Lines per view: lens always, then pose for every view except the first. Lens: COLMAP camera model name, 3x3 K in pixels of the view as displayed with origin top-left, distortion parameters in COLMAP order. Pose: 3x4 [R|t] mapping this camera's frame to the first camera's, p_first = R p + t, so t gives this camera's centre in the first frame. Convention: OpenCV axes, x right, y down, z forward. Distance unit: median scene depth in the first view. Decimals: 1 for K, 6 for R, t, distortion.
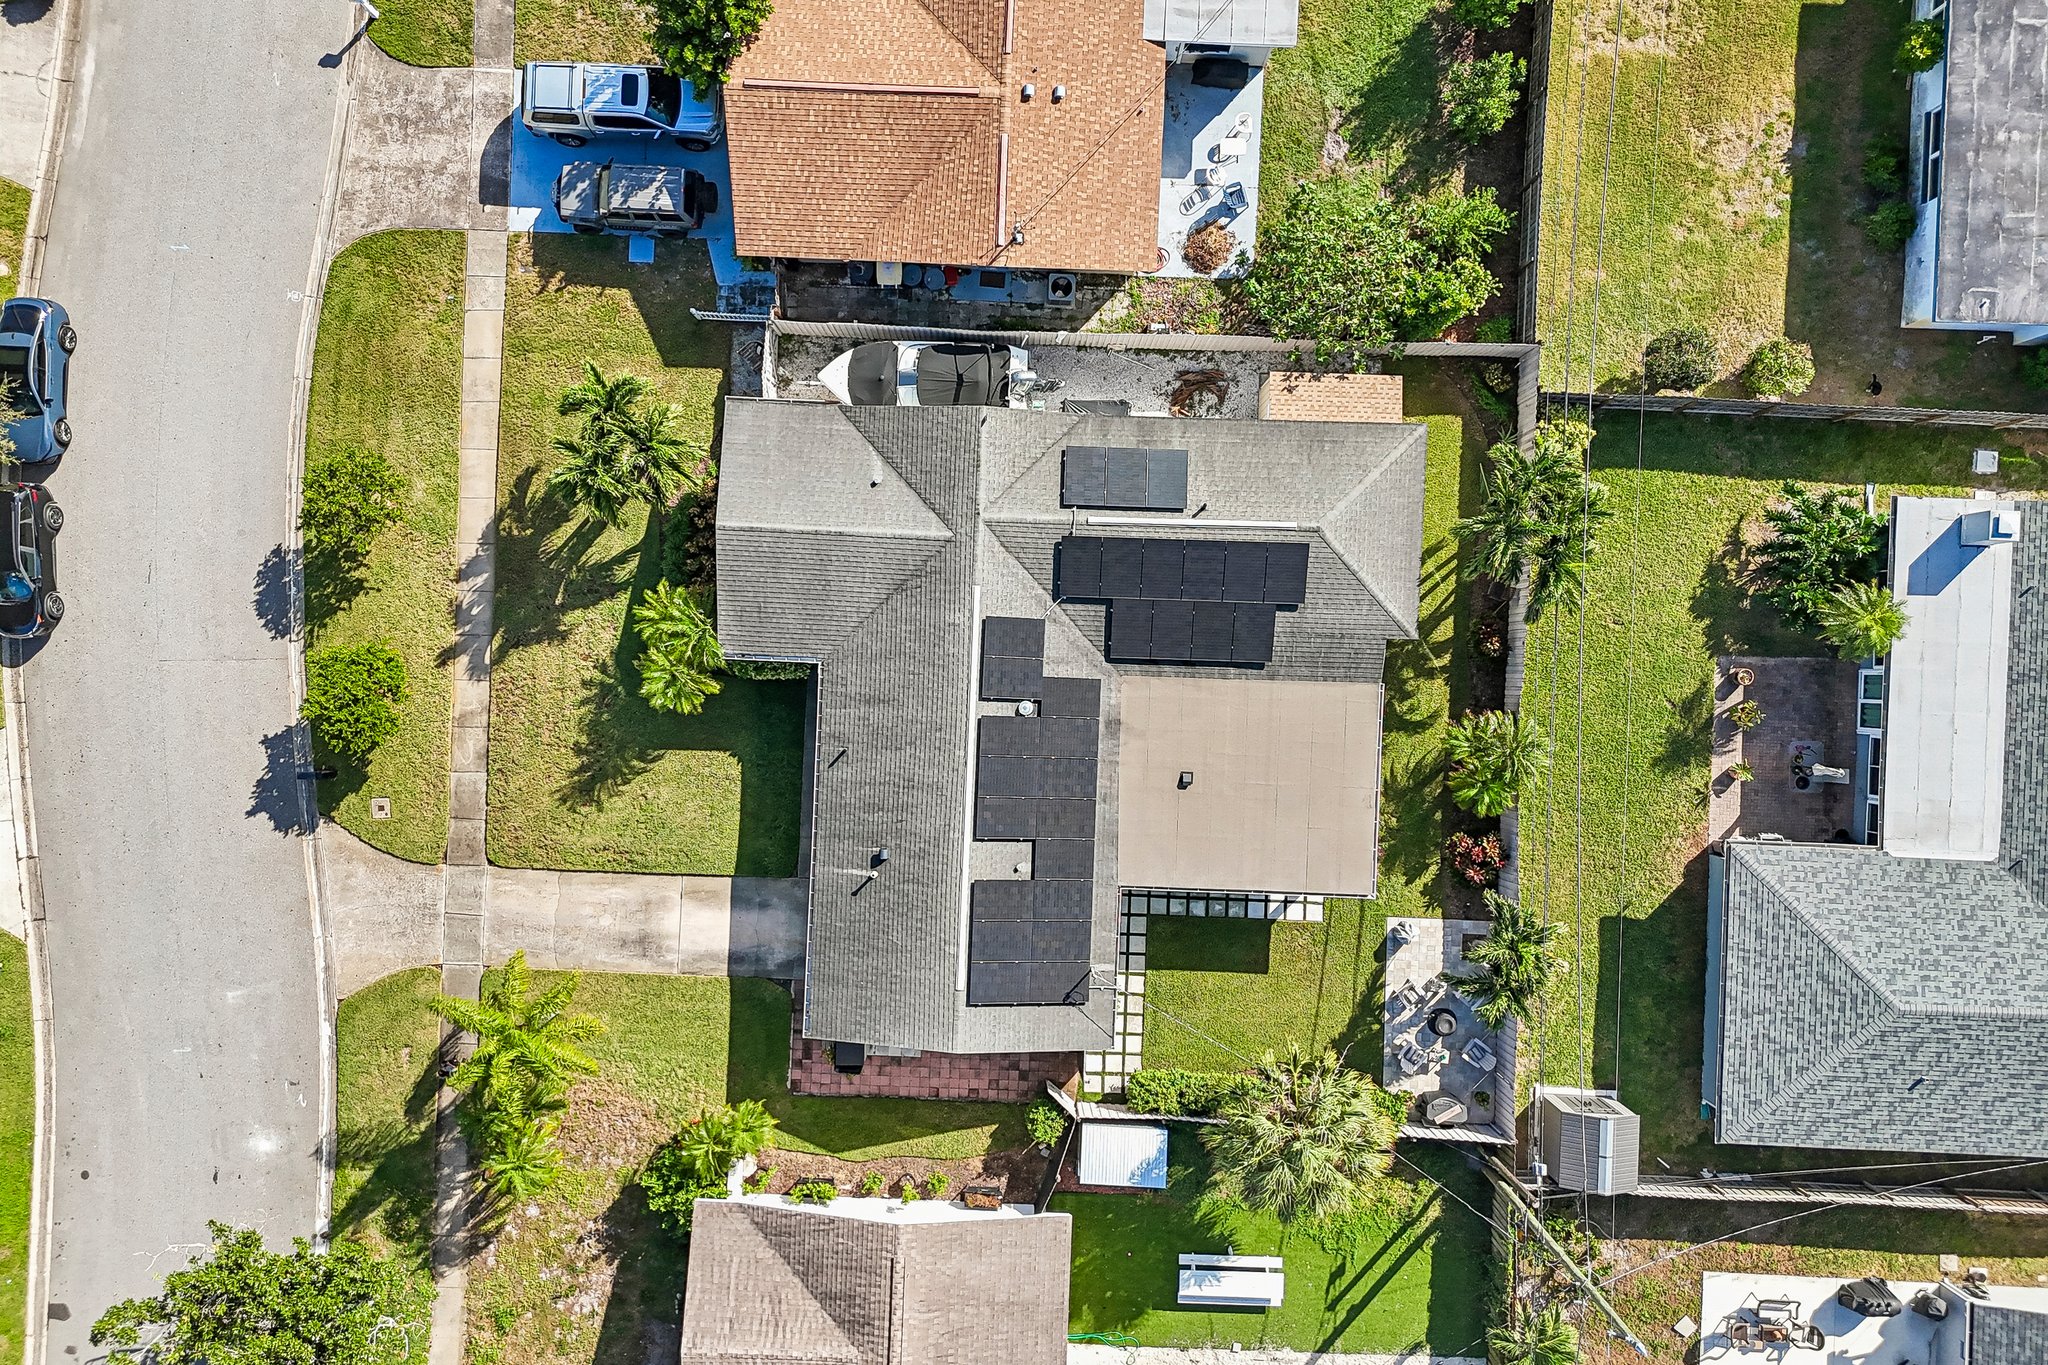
lens RADIAL K [[1507.3, 0, 1018.2], [0, 1507.3, 680.0], [0, 0, 1]] dist [0.077322, -0.083116]
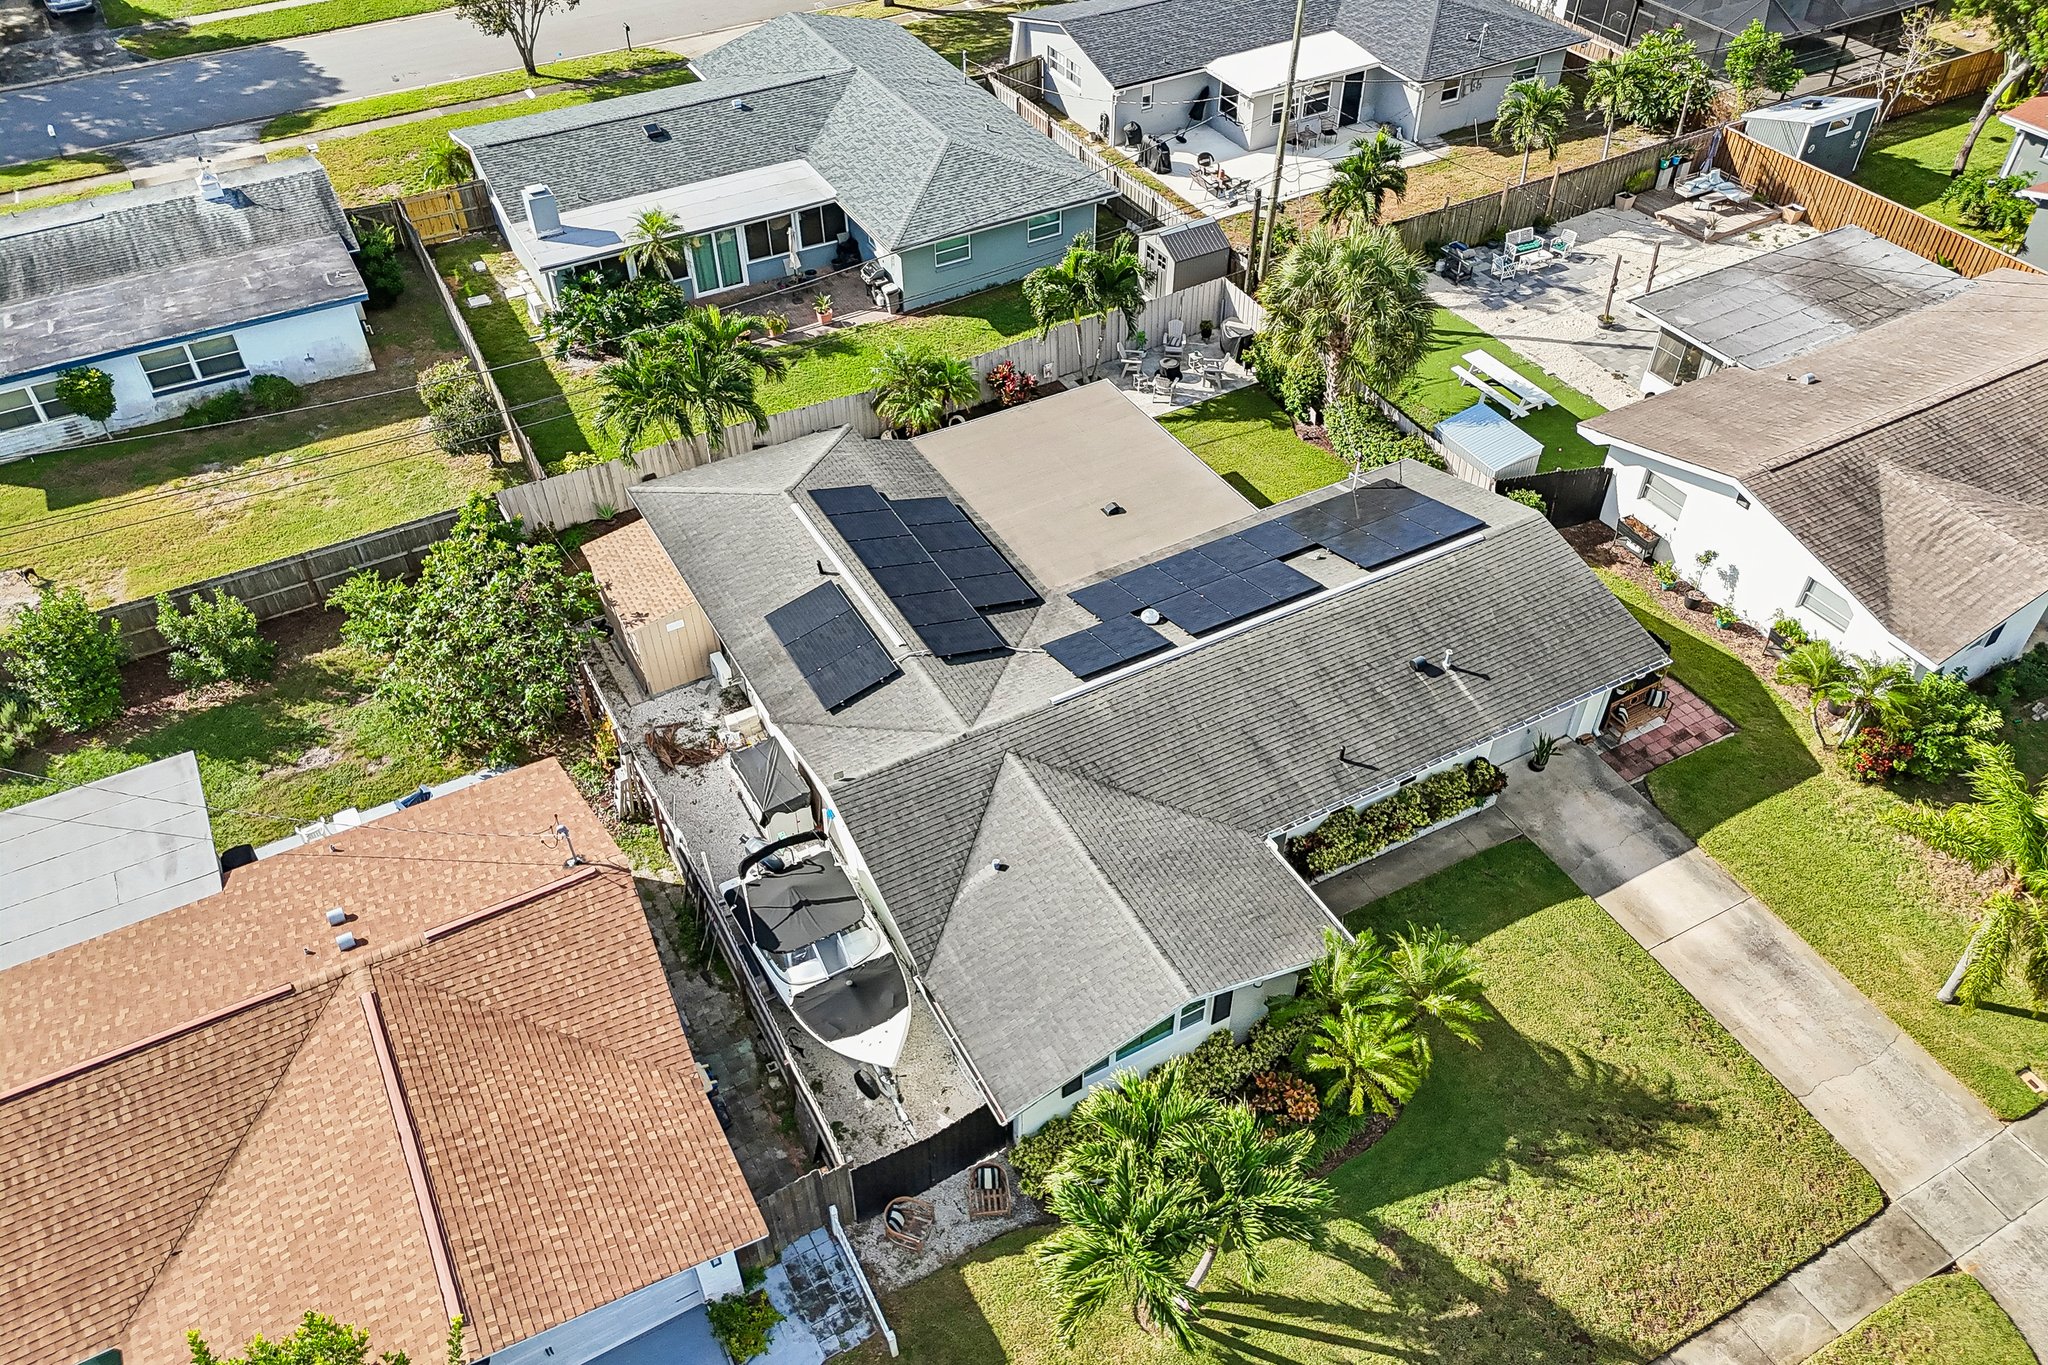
lens RADIAL K [[1507.3, 0, 1018.2], [0, 1507.3, 680.0], [0, 0, 1]] dist [0.077322, -0.083116]
pose [[-0.514147, -0.576802, 0.634785, -0.443516], [0.857533, -0.360379, 0.367102, -0.316749], [0.017019, 0.733094, 0.679915, 0.457295]]
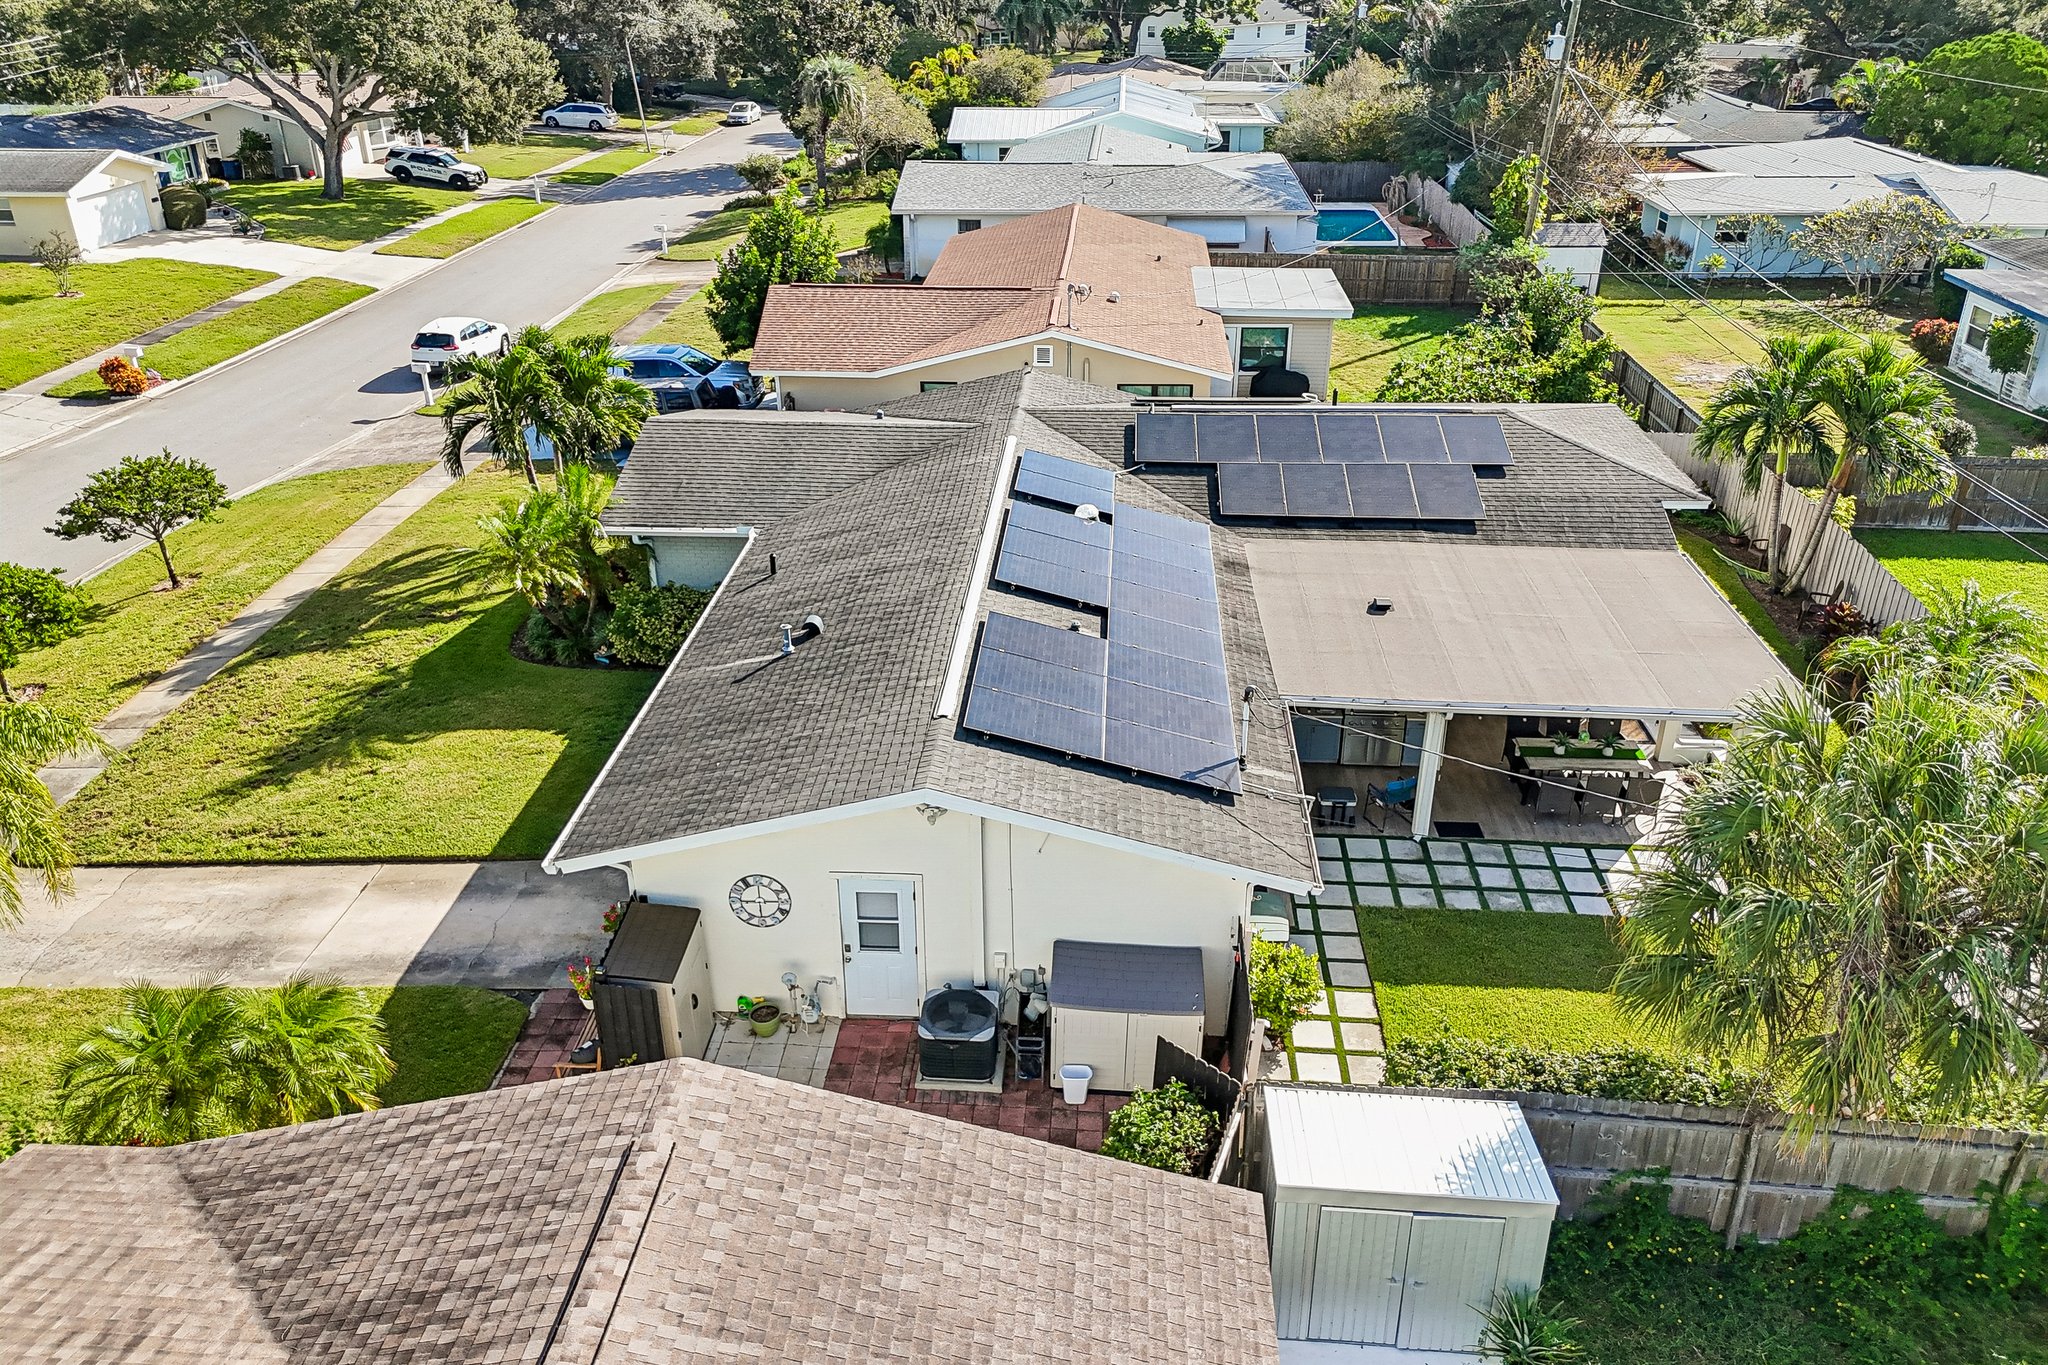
lens RADIAL K [[1507.3, 0, 1018.2], [0, 1507.3, 680.0], [0, 0, 1]] dist [0.077322, -0.083116]
pose [[0.999567, 0.011795, -0.026955, -0.005045], [-0.029399, 0.436803, -0.899077, 0.548283], [0.001169, 0.899480, 0.436960, 0.744565]]
